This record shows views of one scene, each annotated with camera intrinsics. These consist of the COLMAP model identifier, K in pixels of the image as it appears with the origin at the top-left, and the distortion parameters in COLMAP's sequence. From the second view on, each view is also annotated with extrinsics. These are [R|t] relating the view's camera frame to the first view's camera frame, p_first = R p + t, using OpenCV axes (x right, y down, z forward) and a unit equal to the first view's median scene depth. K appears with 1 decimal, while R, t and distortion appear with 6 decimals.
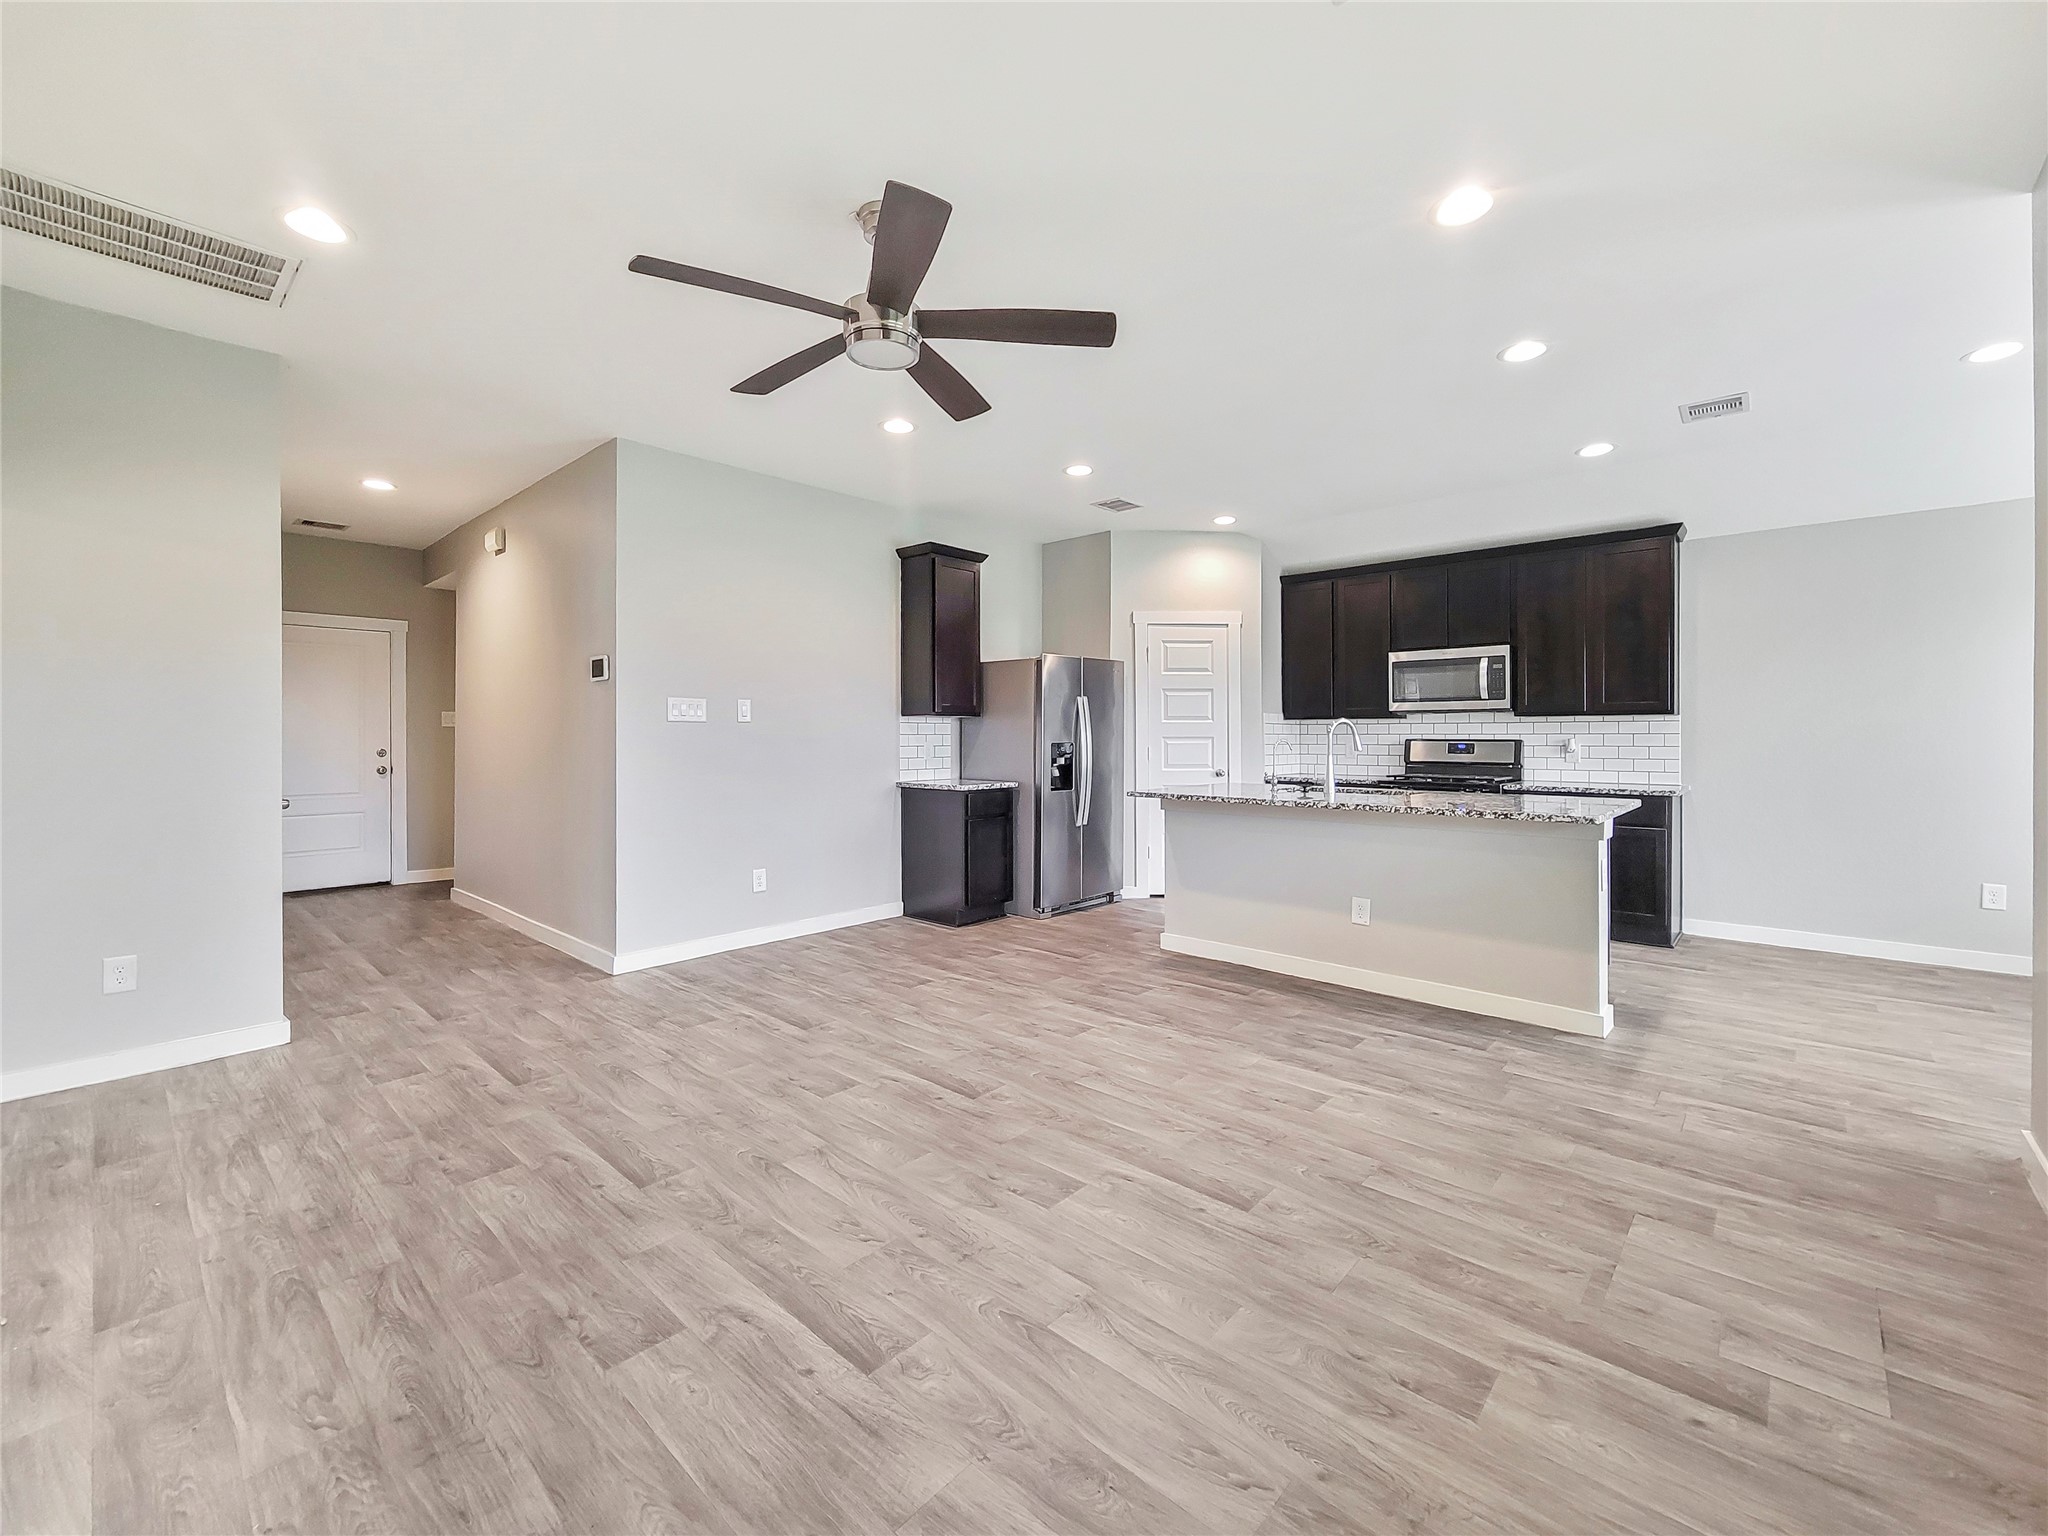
lens RADIAL K [[848.1, 0, 1024.0], [0, 848.1, 768.0], [0, 0, 1]] dist [-0.007217, -0.000296]
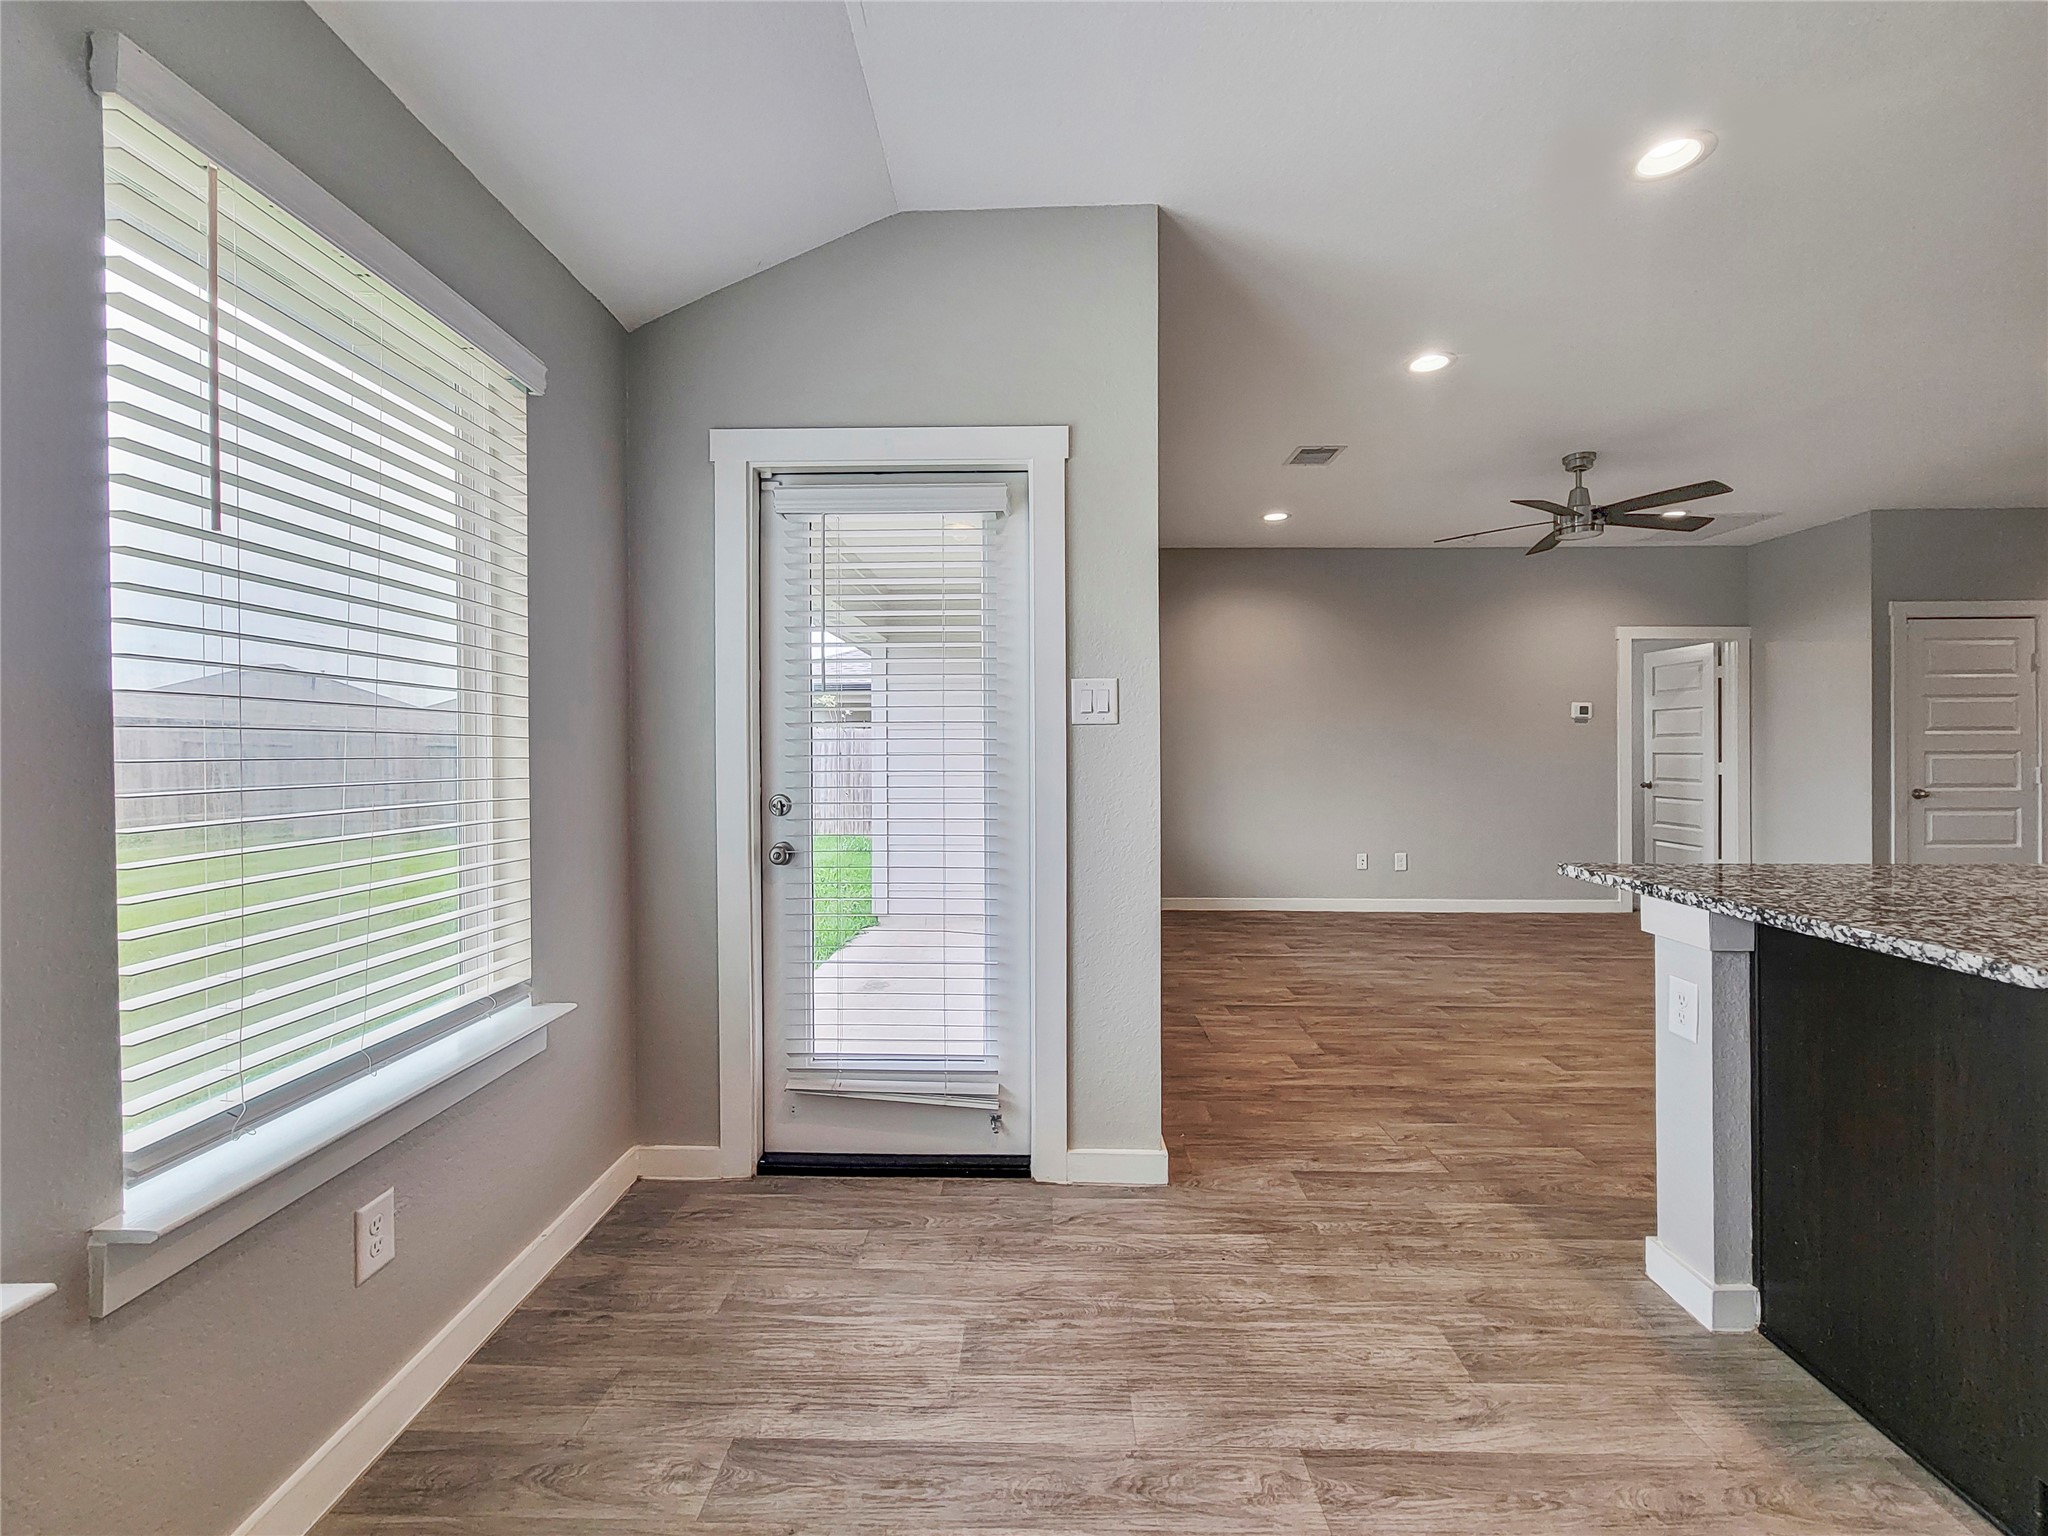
lens RADIAL K [[848.1, 0, 1024.0], [0, 848.1, 768.0], [0, 0, 1]] dist [-0.007217, -0.000296]
pose [[-0.752589, 0.016806, -0.658276, 1.214414], [-0.021700, 0.998498, 0.050301, -0.043712], [0.658133, 0.052141, -0.751094, 0.993546]]
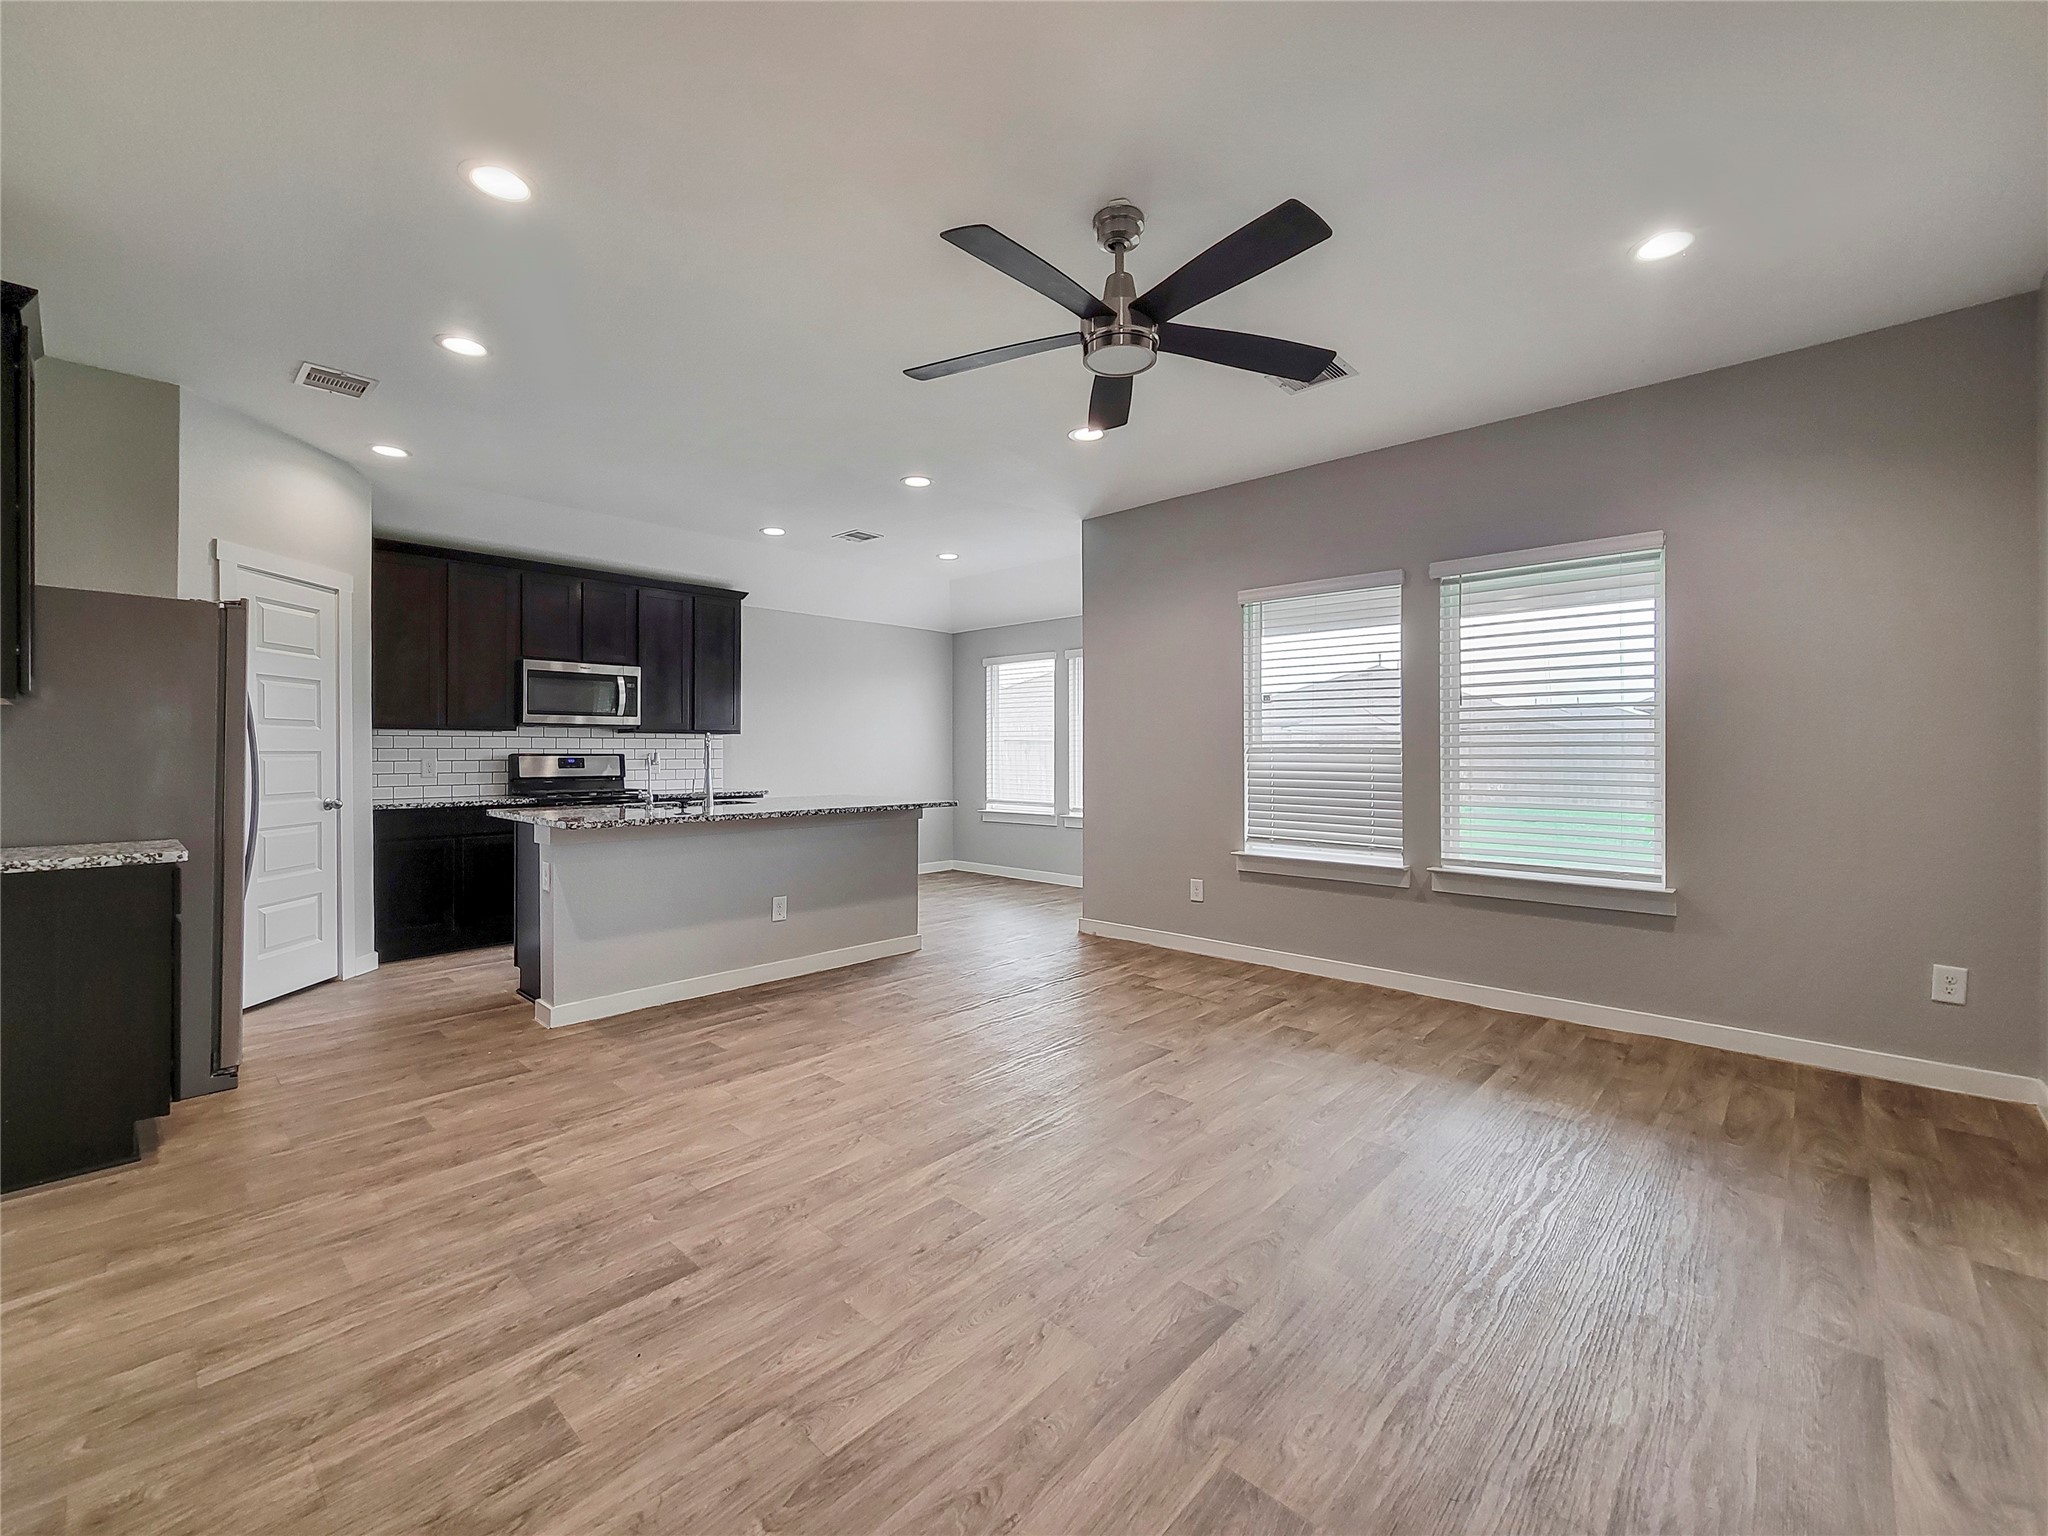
lens RADIAL K [[859.2, 0, 1017.9], [0, 859.2, 745.3], [0, 0, 1]] dist [0.002629, 0.000469]
pose [[0.015460, 0.007892, 0.999849, -0.745307], [0.037854, 0.999247, -0.008472, -0.022712], [-0.999164, 0.037979, 0.015150, 0.690042]]
